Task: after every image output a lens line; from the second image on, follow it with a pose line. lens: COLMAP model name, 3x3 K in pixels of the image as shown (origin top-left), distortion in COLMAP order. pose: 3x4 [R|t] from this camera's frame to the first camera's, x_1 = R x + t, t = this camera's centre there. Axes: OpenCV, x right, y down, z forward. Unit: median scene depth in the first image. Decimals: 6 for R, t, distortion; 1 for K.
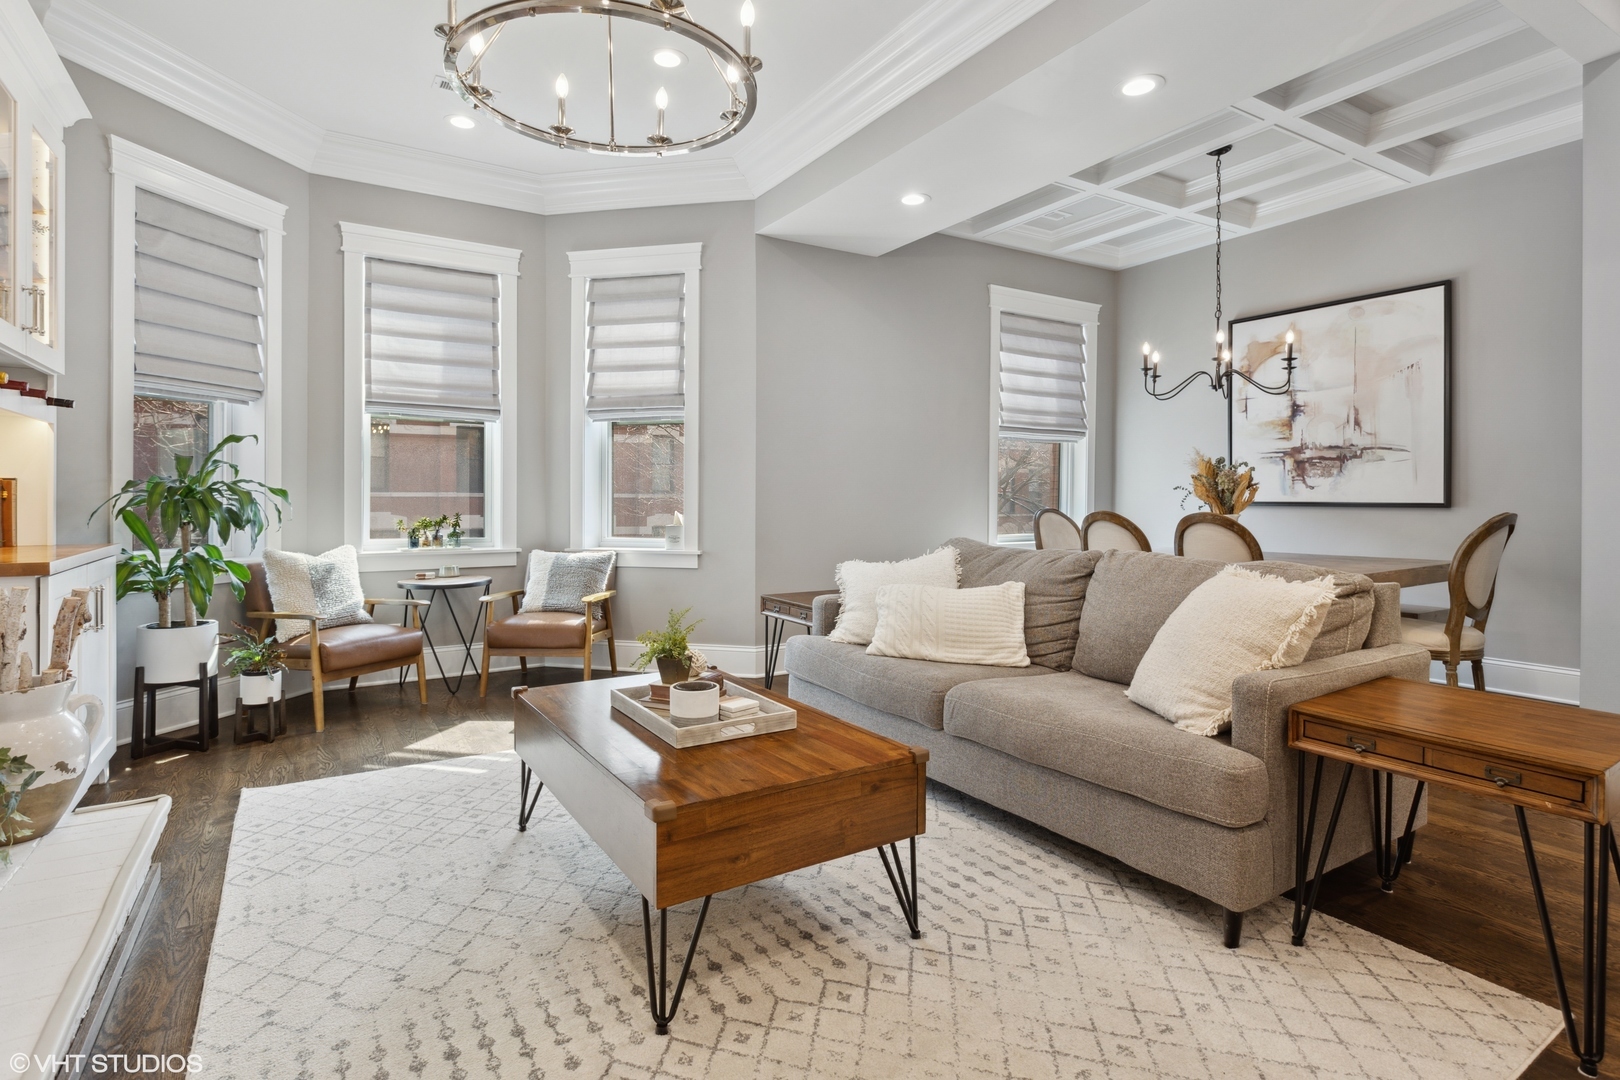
lens RADIAL K [[824.6, 0, 798.6], [0, 824.6, 494.6], [0, 0, 1]] dist [-0.002675, -0.000011]
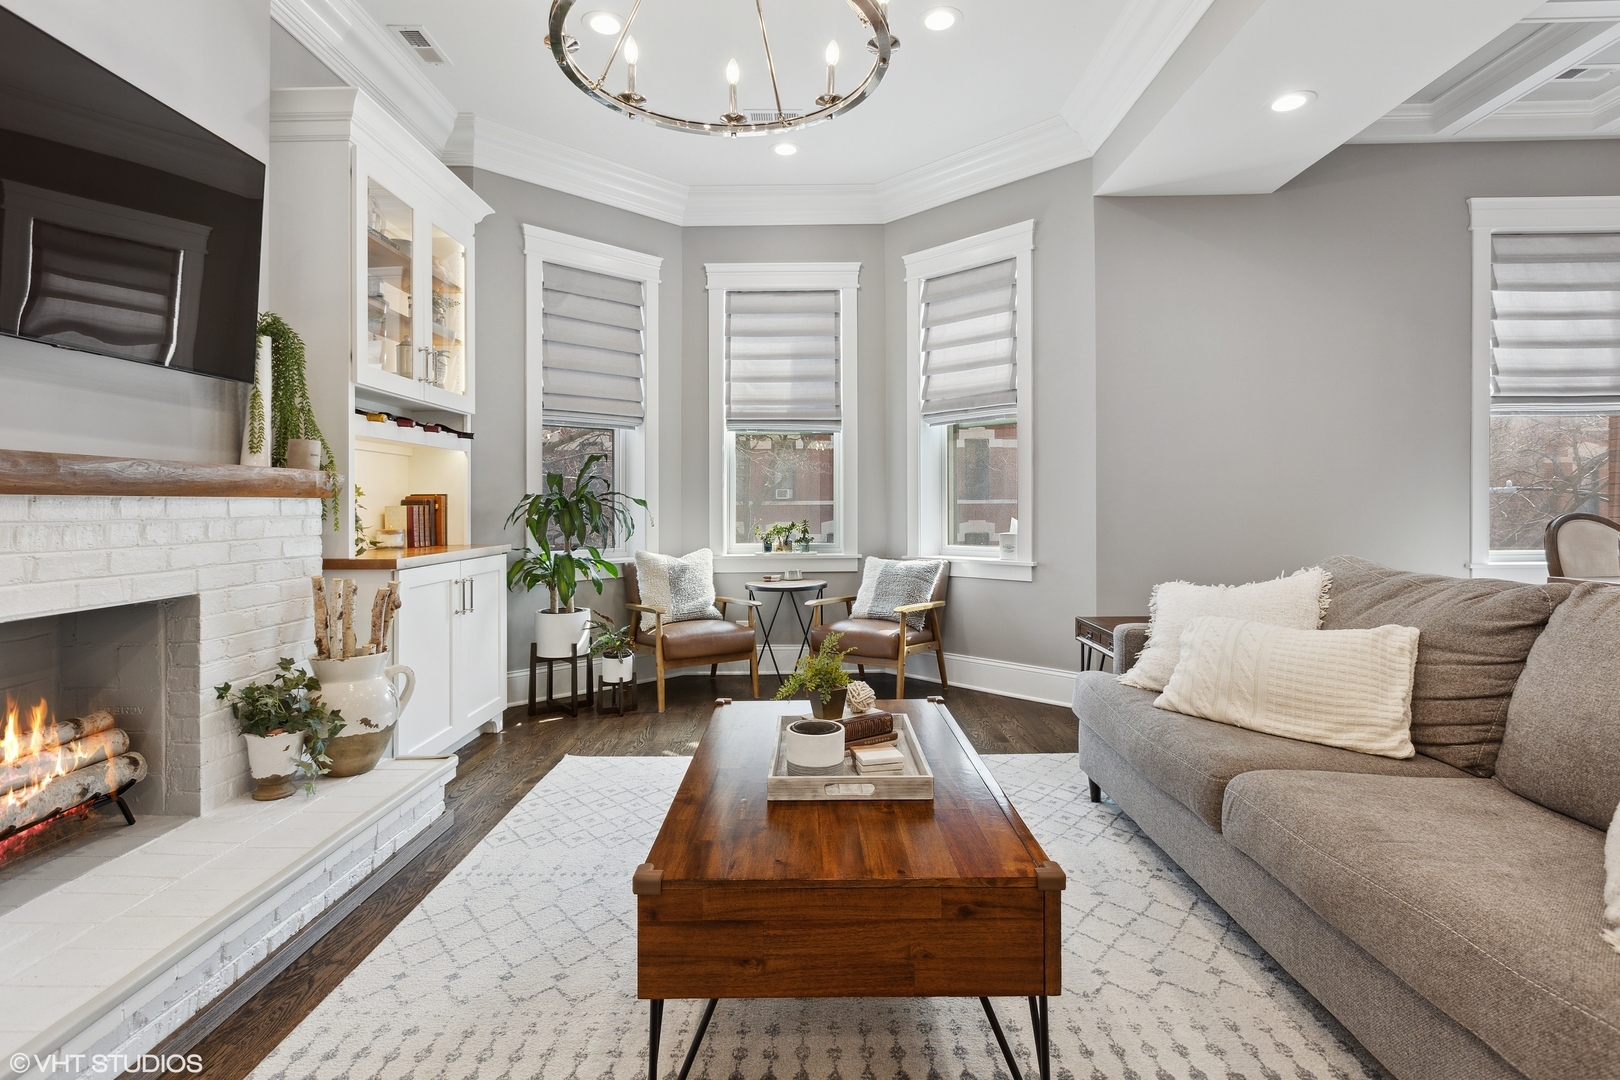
lens RADIAL K [[794.6, 0, 804.4], [0, 794.6, 500.1], [0, 0, 1]] dist [-0.002147, 0.000335]
pose [[0.842692, -0.012165, -0.538258, 0.139590], [0.011508, 0.999923, -0.004582, 0.001571], [0.538273, -0.002333, 0.842767, 0.141563]]
